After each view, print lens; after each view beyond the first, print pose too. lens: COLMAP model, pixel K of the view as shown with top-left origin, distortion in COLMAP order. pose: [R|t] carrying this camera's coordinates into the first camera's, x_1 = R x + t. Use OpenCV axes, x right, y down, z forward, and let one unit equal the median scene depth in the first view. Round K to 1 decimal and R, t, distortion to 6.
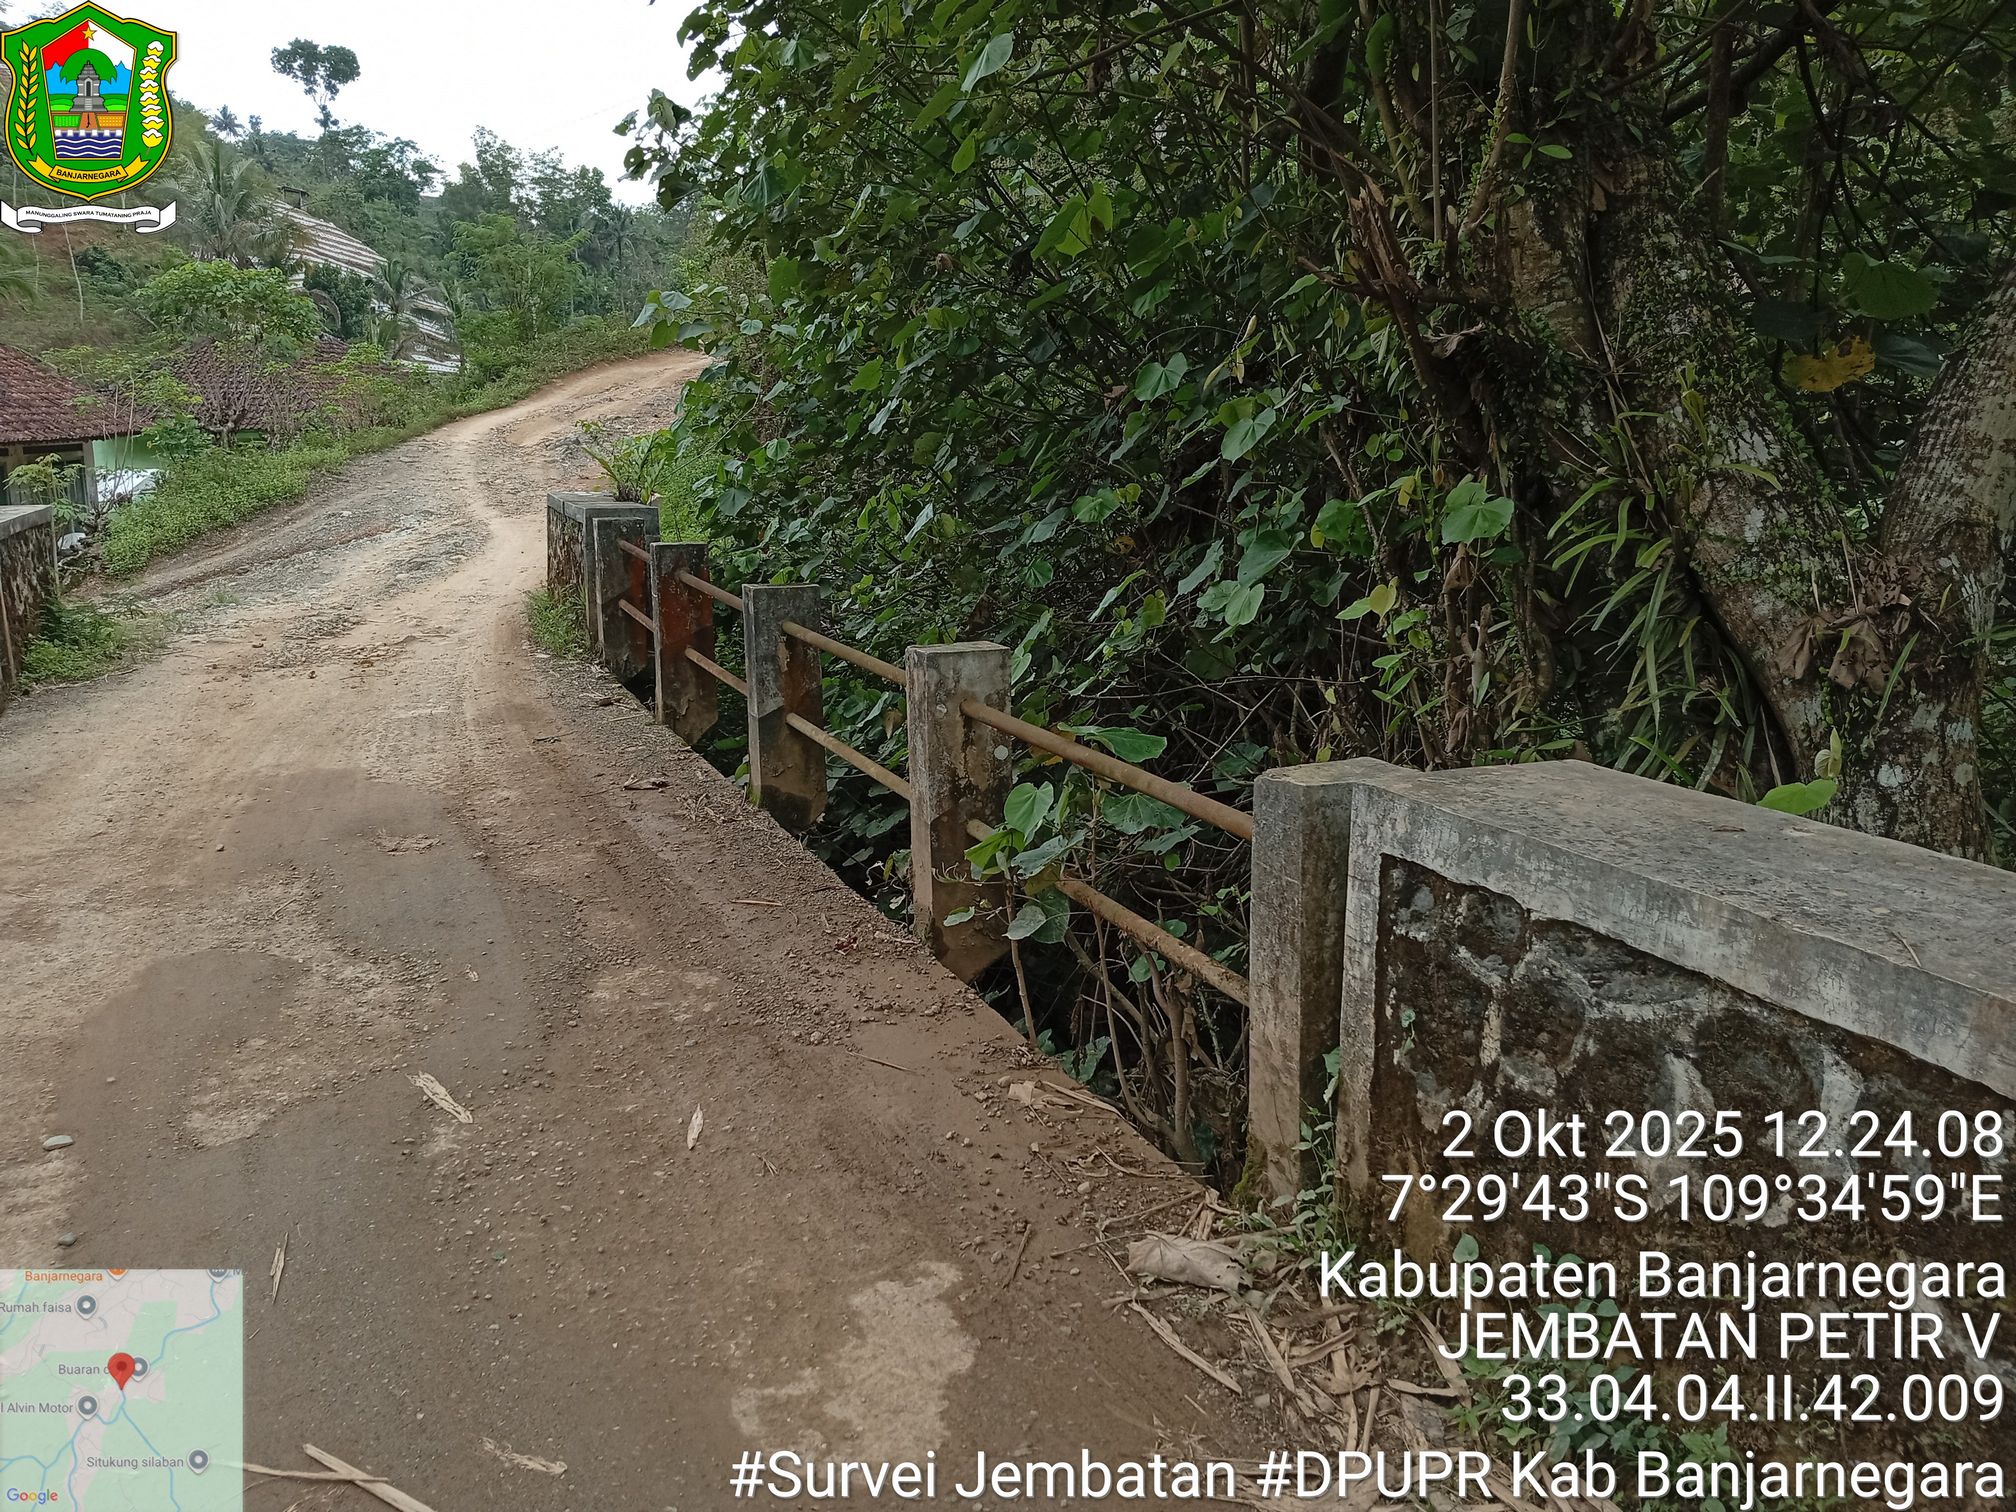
lens RADIAL K [[1560.0, 0, 1002.2], [0, 1560.0, 759.3], [0, 0, 1]] dist [0.005028, -0.054365]
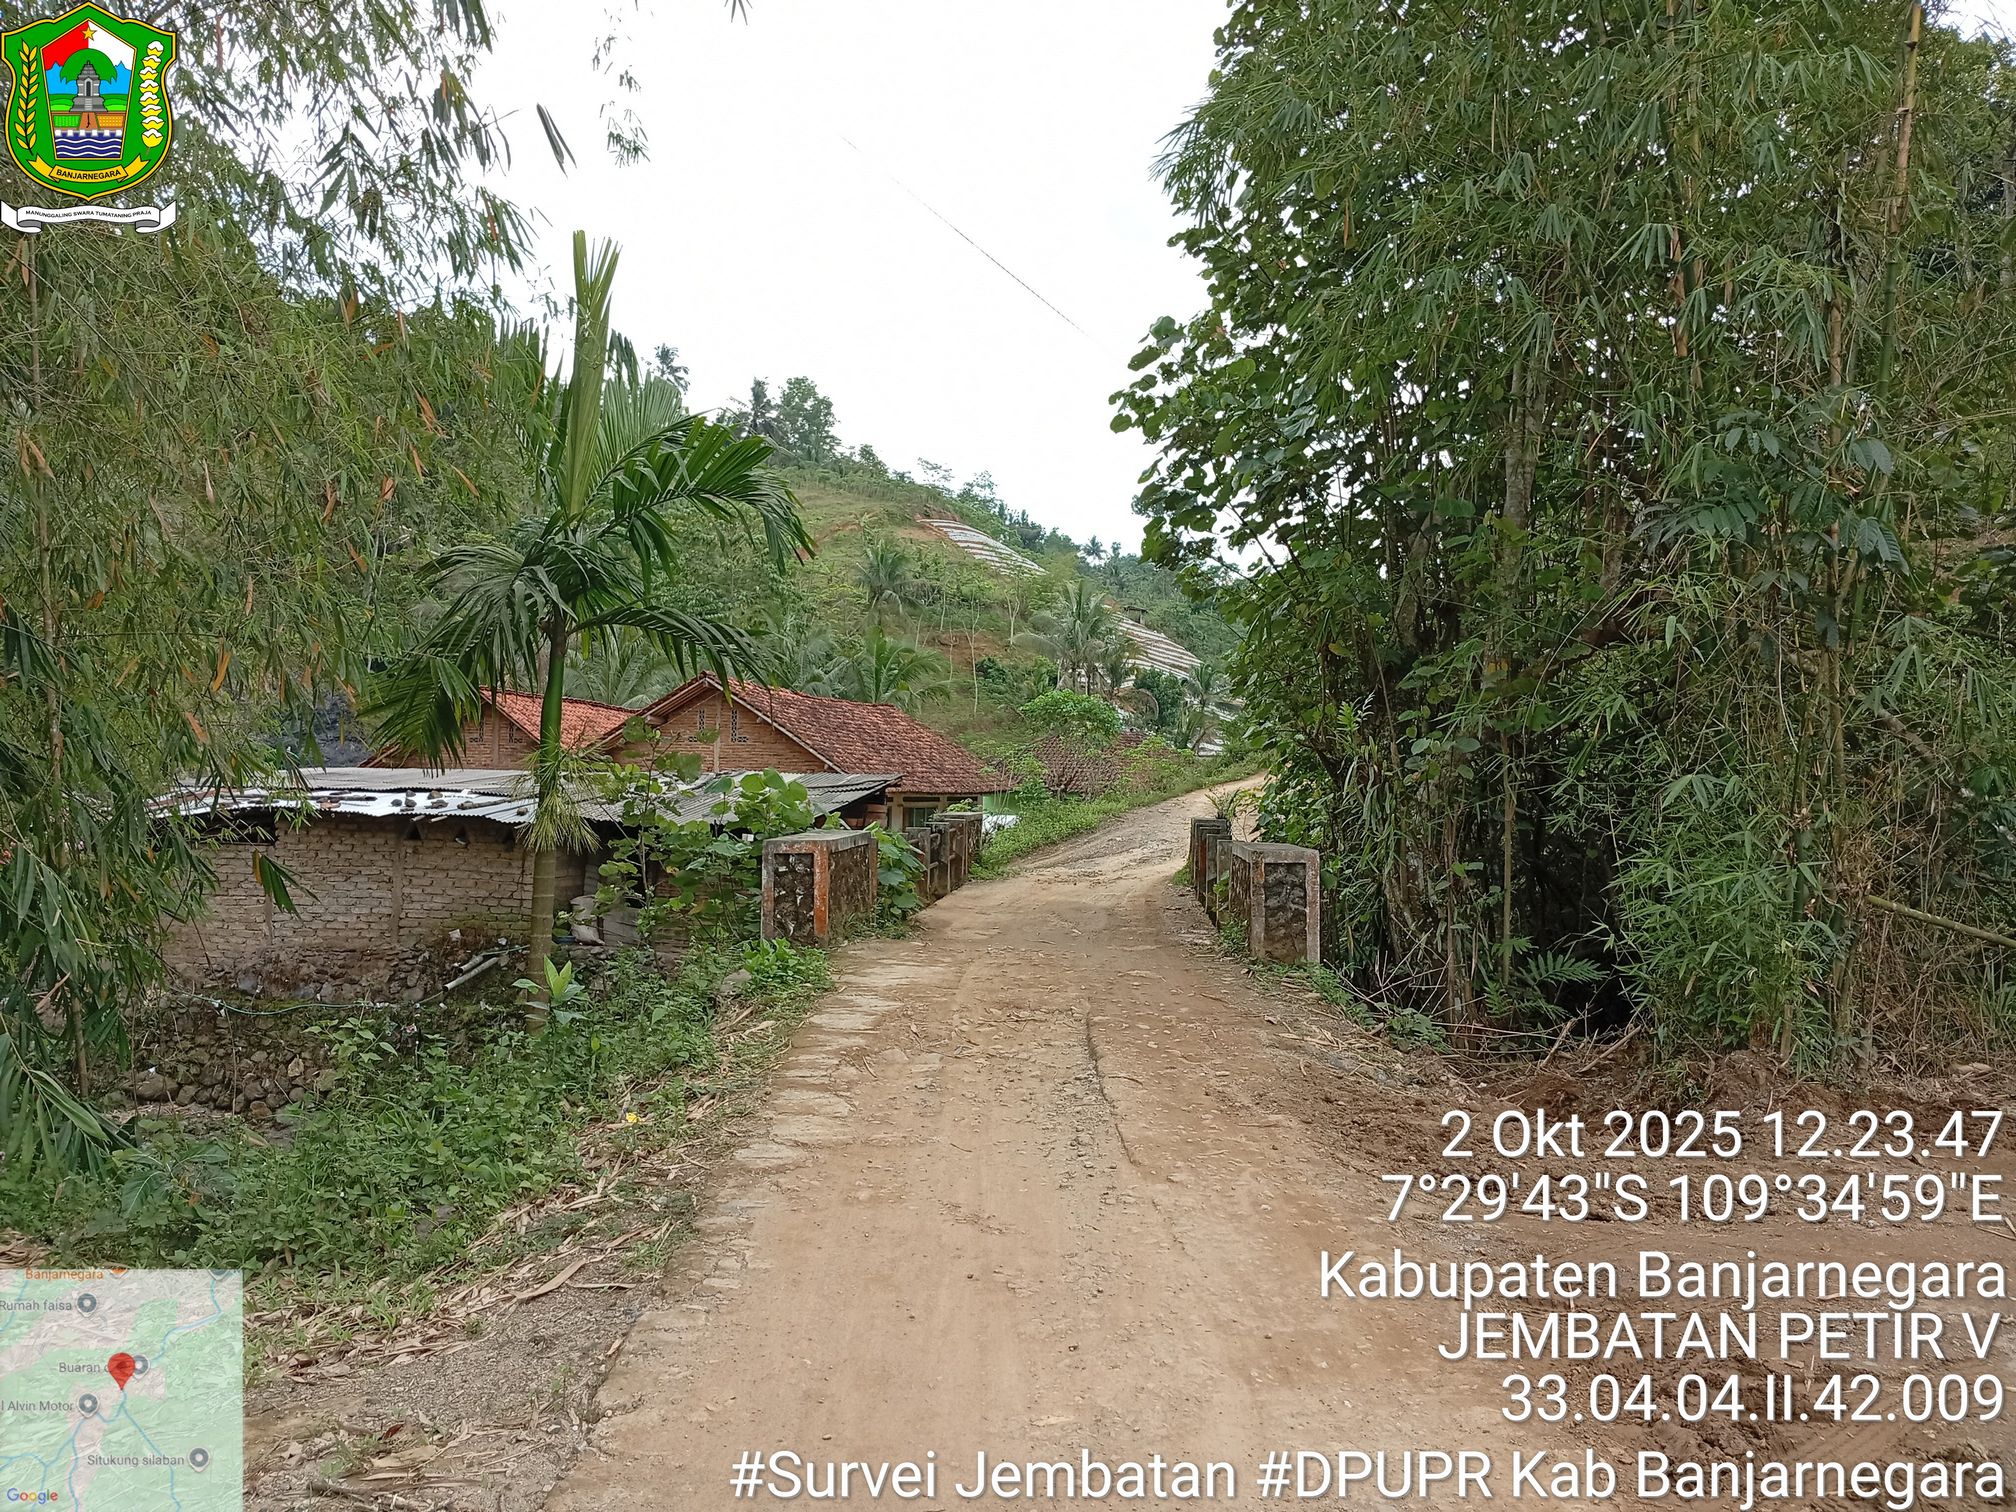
lens RADIAL K [[1550.7, 0, 1000.2], [0, 1550.7, 754.3], [0, 0, 1]] dist [0.112213, -0.269682]
pose [[0.878413, 0.007253, -0.477847, 0.155335], [-0.122050, 0.970132, -0.209635, 0.070202], [0.462055, 0.242467, 0.853062, -0.296604]]
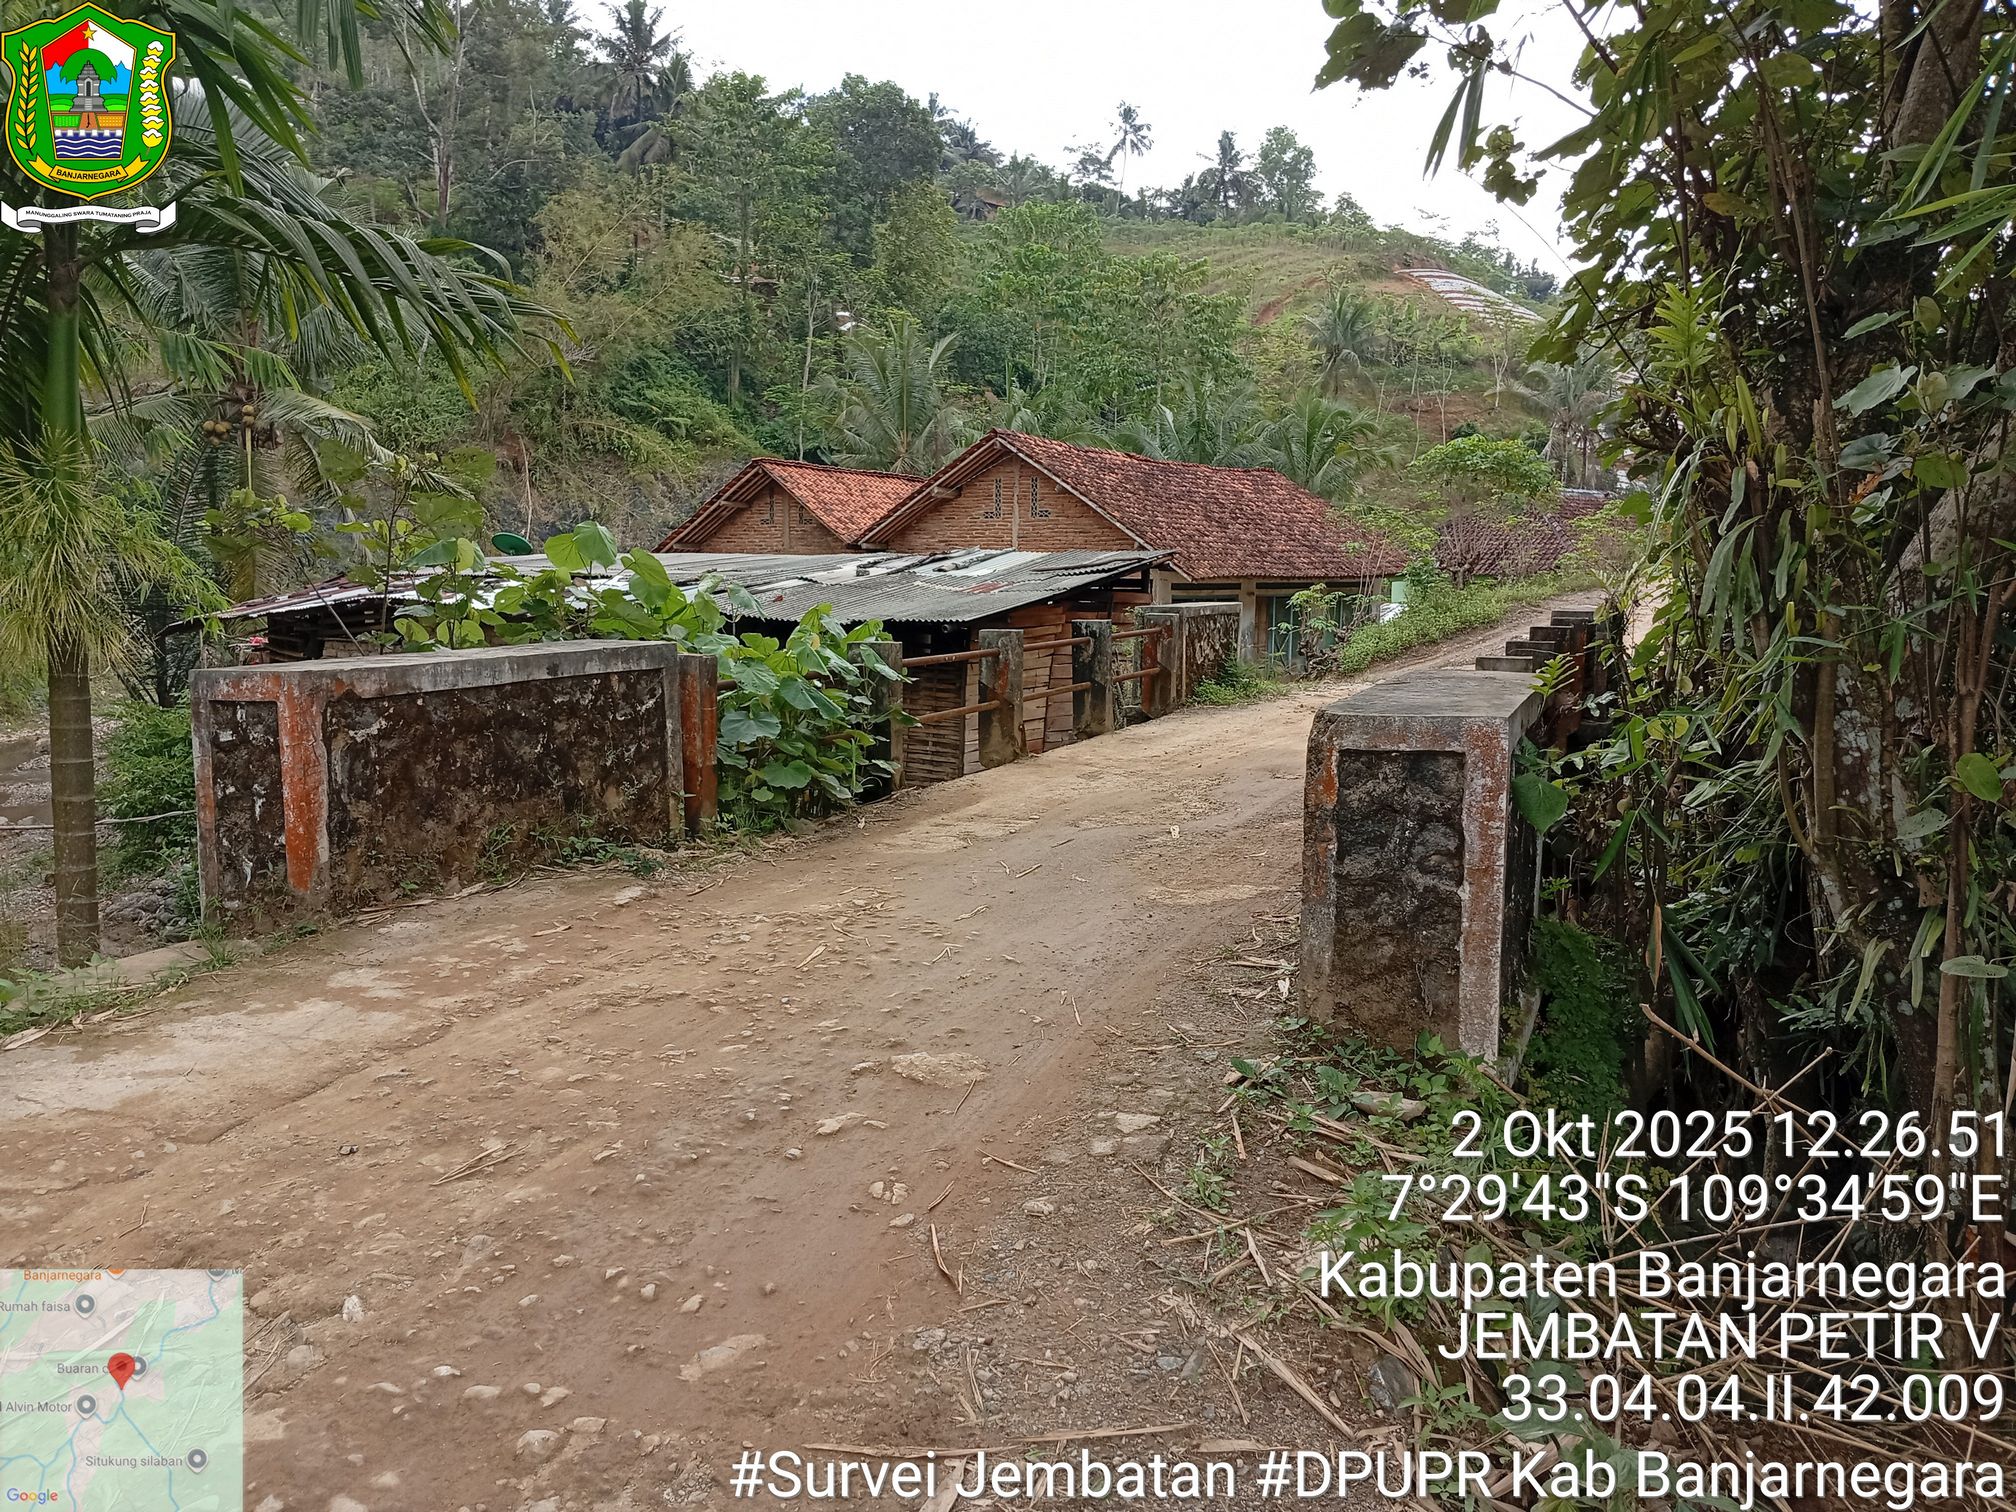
lens RADIAL K [[1550.7, 0, 1000.2], [0, 1550.7, 754.3], [0, 0, 1]] dist [0.112213, -0.269682]
pose [[0.688434, 0.090895, -0.719581, 0.110720], [-0.164089, 0.985912, -0.032450, 0.024044], [0.706494, 0.140415, 0.693650, -0.076500]]
